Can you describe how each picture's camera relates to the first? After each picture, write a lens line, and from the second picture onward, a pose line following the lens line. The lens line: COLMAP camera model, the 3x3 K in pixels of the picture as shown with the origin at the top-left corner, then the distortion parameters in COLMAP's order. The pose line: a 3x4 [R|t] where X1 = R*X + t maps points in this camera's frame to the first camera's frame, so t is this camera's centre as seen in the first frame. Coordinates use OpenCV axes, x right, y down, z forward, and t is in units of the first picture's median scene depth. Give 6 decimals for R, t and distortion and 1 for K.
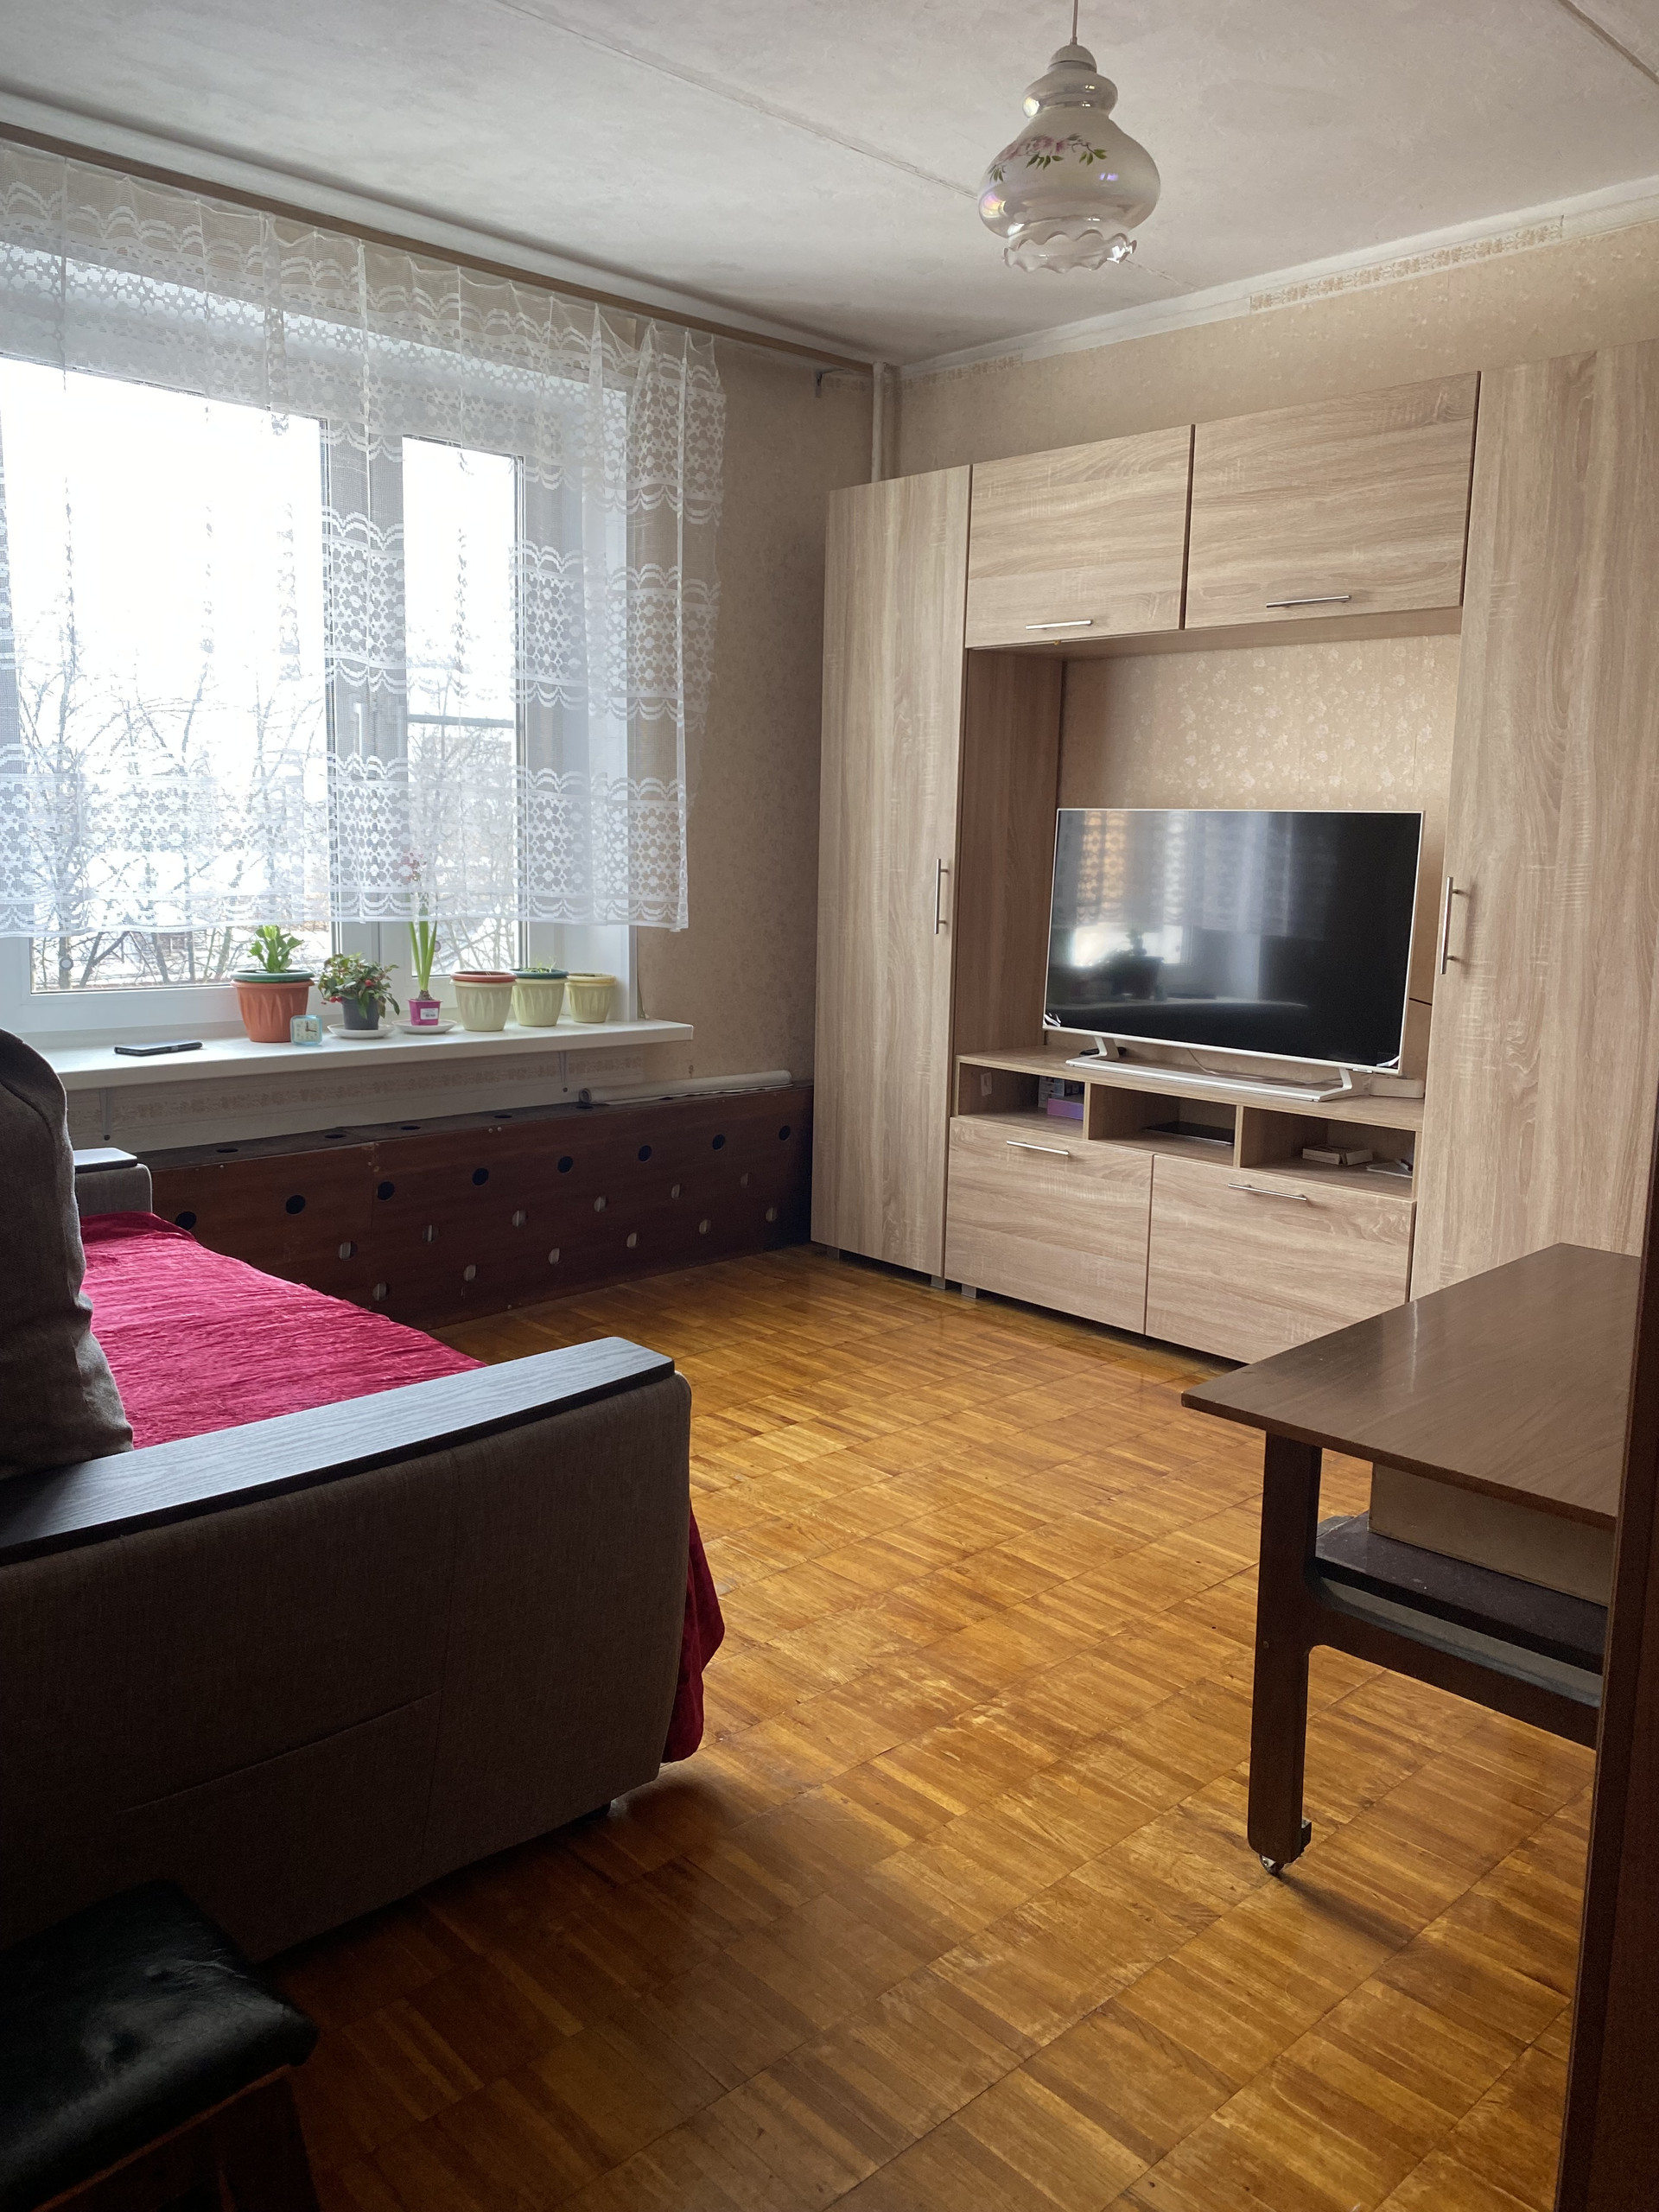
lens RADIAL K [[1746.4, 0, 821.3], [0, 1746.4, 1104.2], [0, 0, 1]] dist [0.107397, 0.003143]
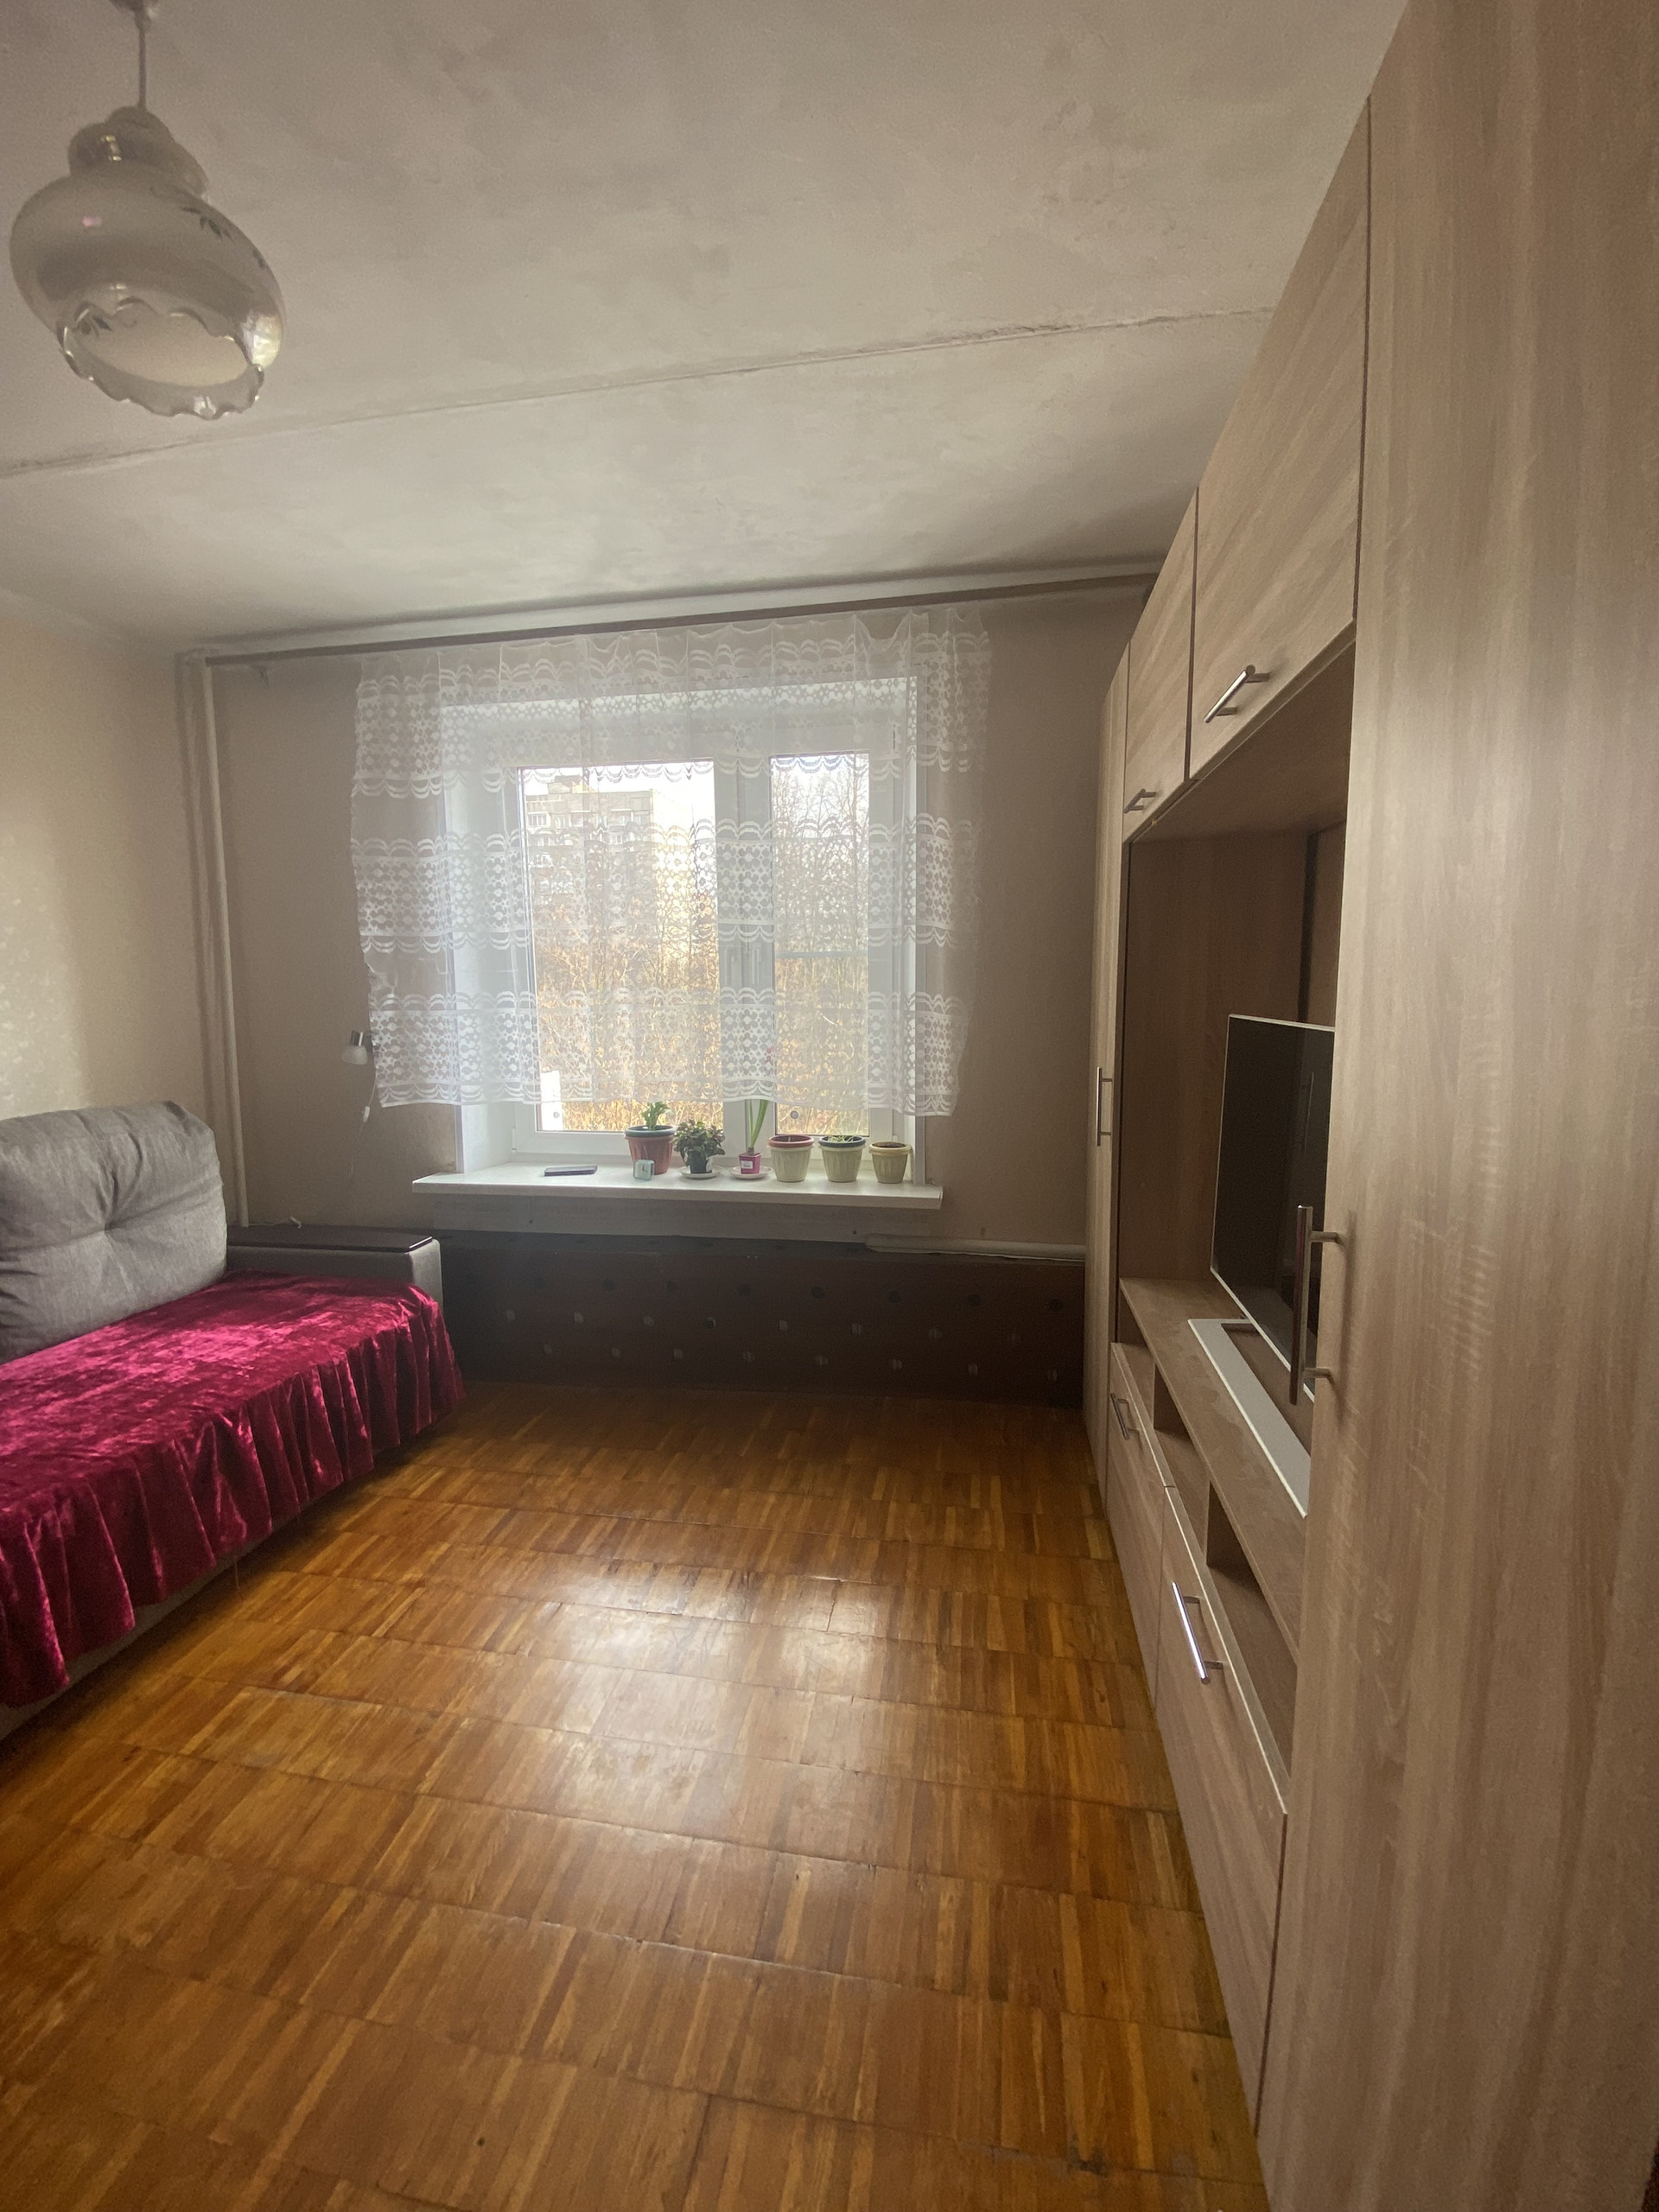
lens RADIAL K [[918.6, 0, 829.5], [0, 918.6, 1106.0], [0, 0, 1]] dist [0.149010, -0.077183]
pose [[0.579778, 0.073877, -0.811419, 0.493098], [-0.108166, 0.994045, 0.013217, -0.138356], [0.807563, 0.080105, 0.584316, 0.738377]]
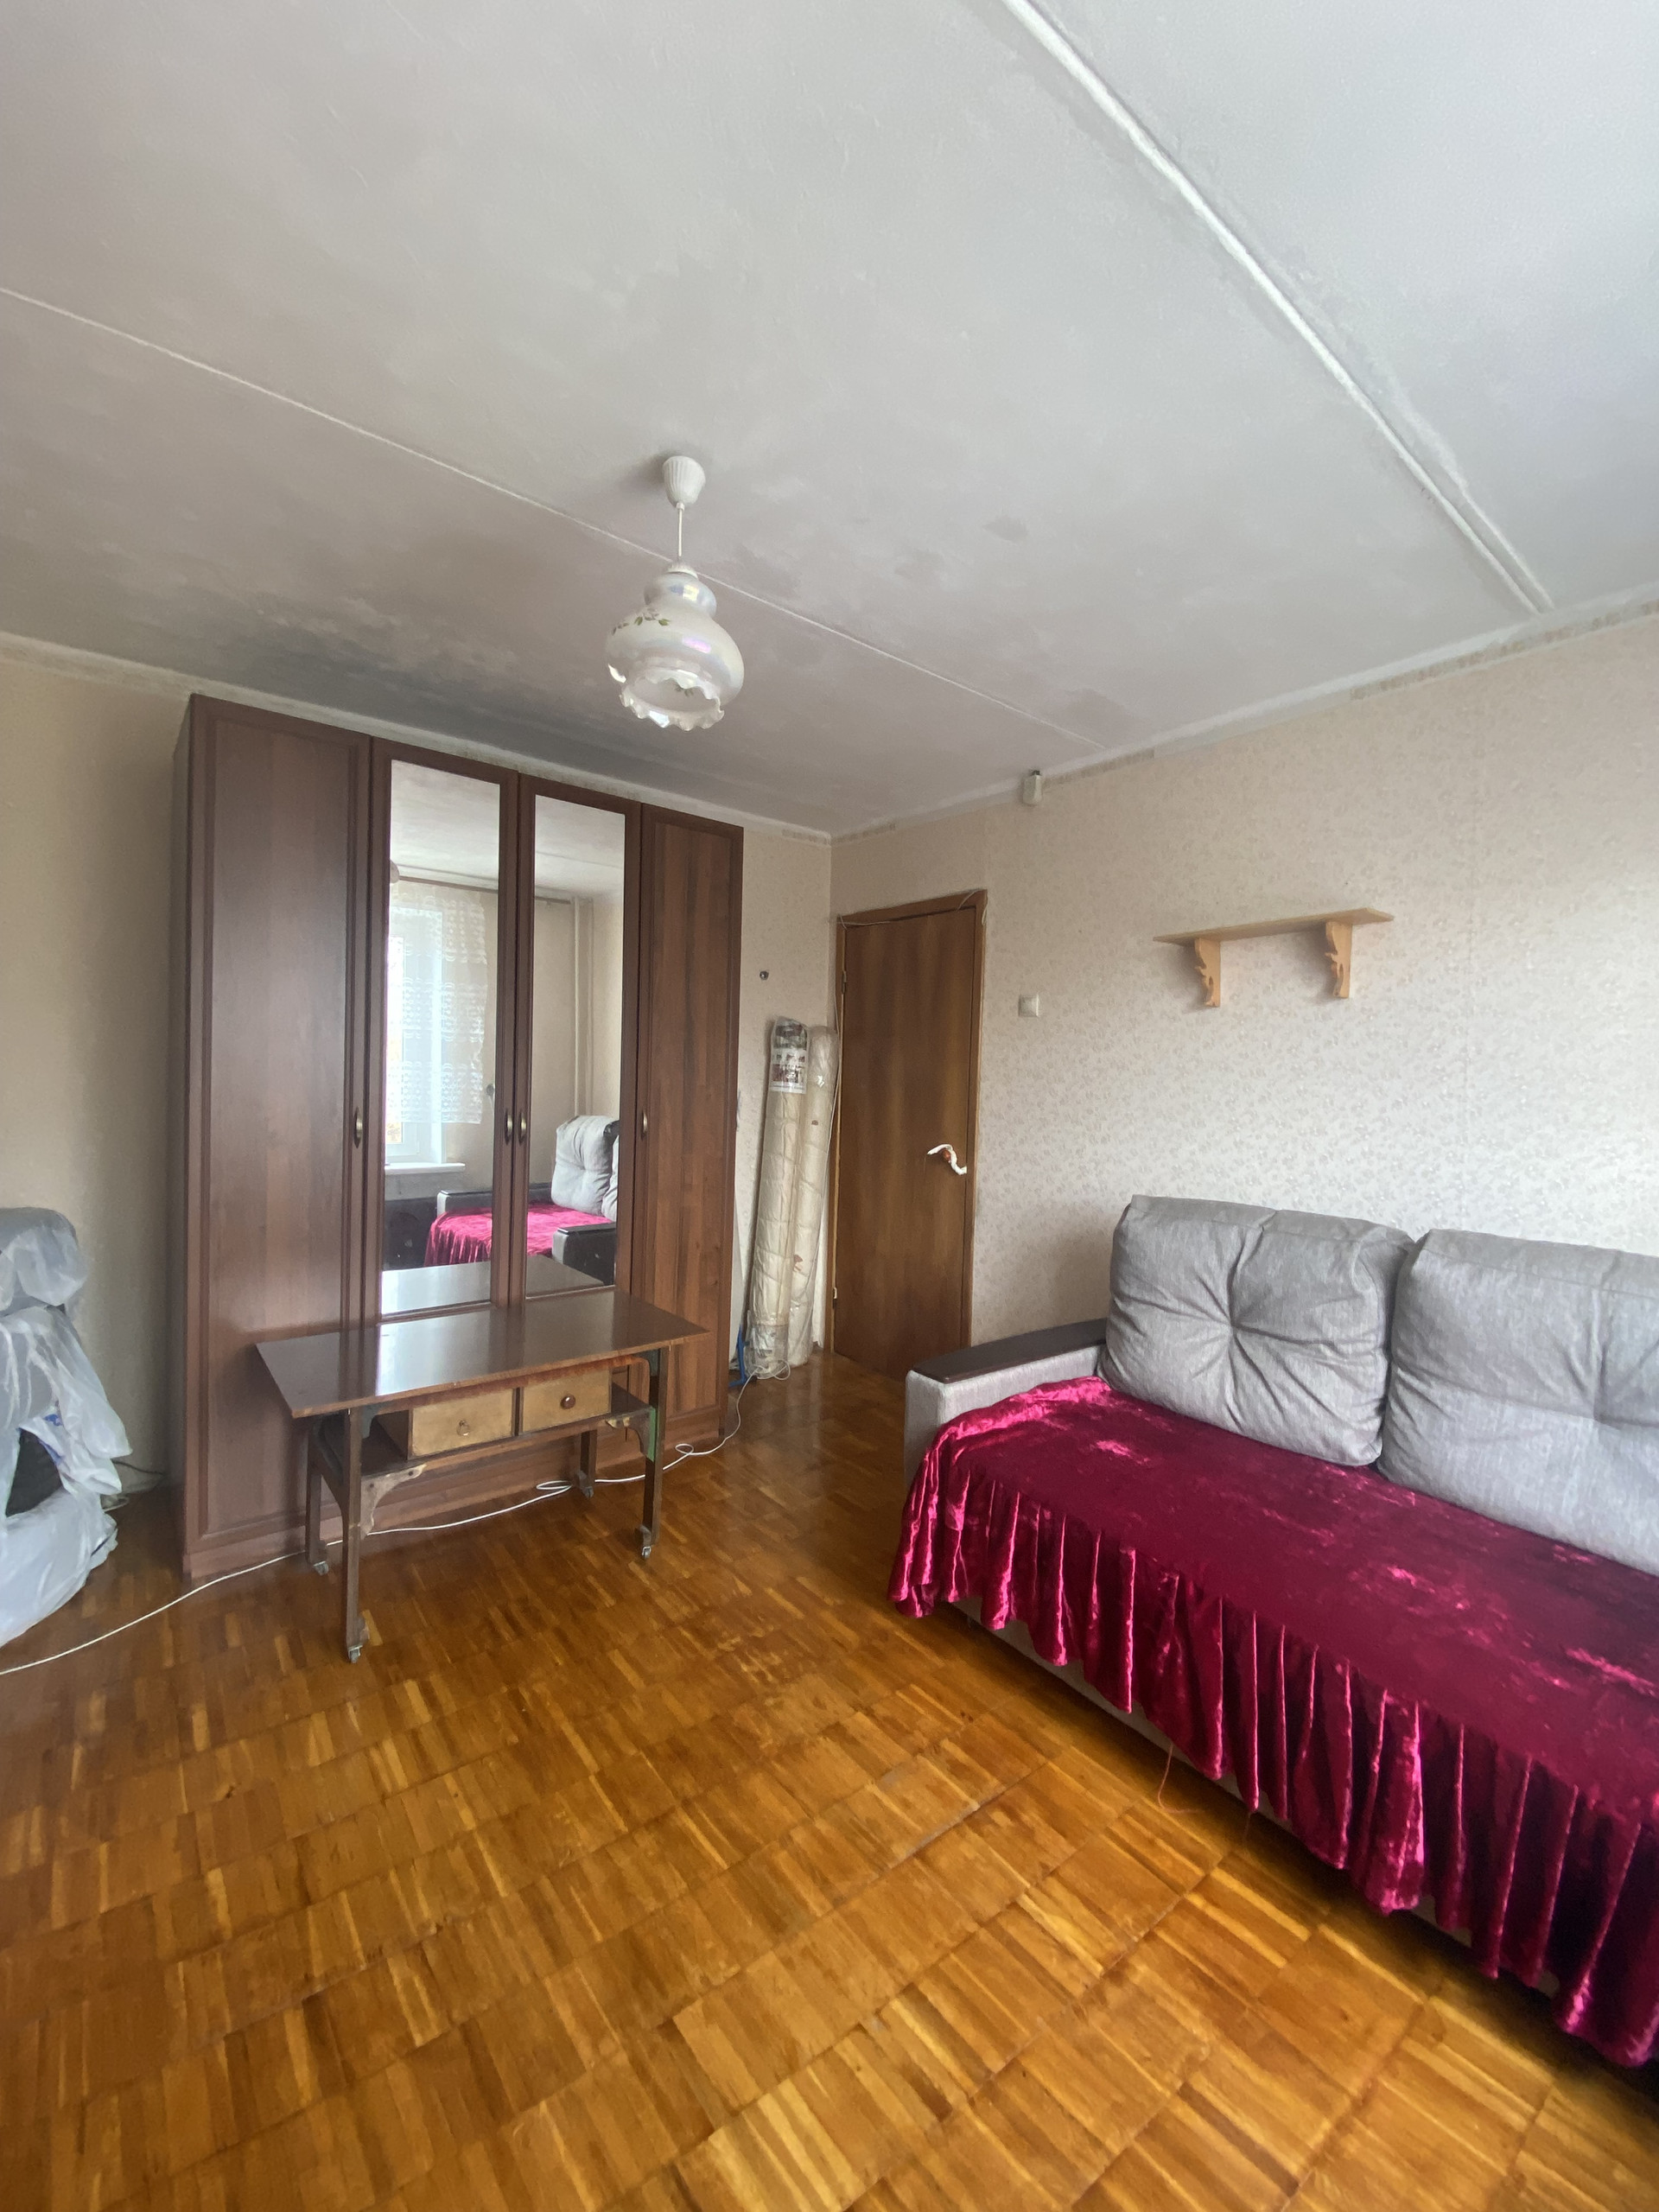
lens RADIAL K [[884.8, 0, 825.3], [0, 884.8, 1060.9], [0, 0, 1]] dist [0.000595, -0.005593]
pose [[-0.993177, -0.041800, 0.108866, -0.046548], [-0.023583, 0.986256, 0.163534, -0.245052], [-0.114206, 0.159851, -0.980513, 1.240584]]
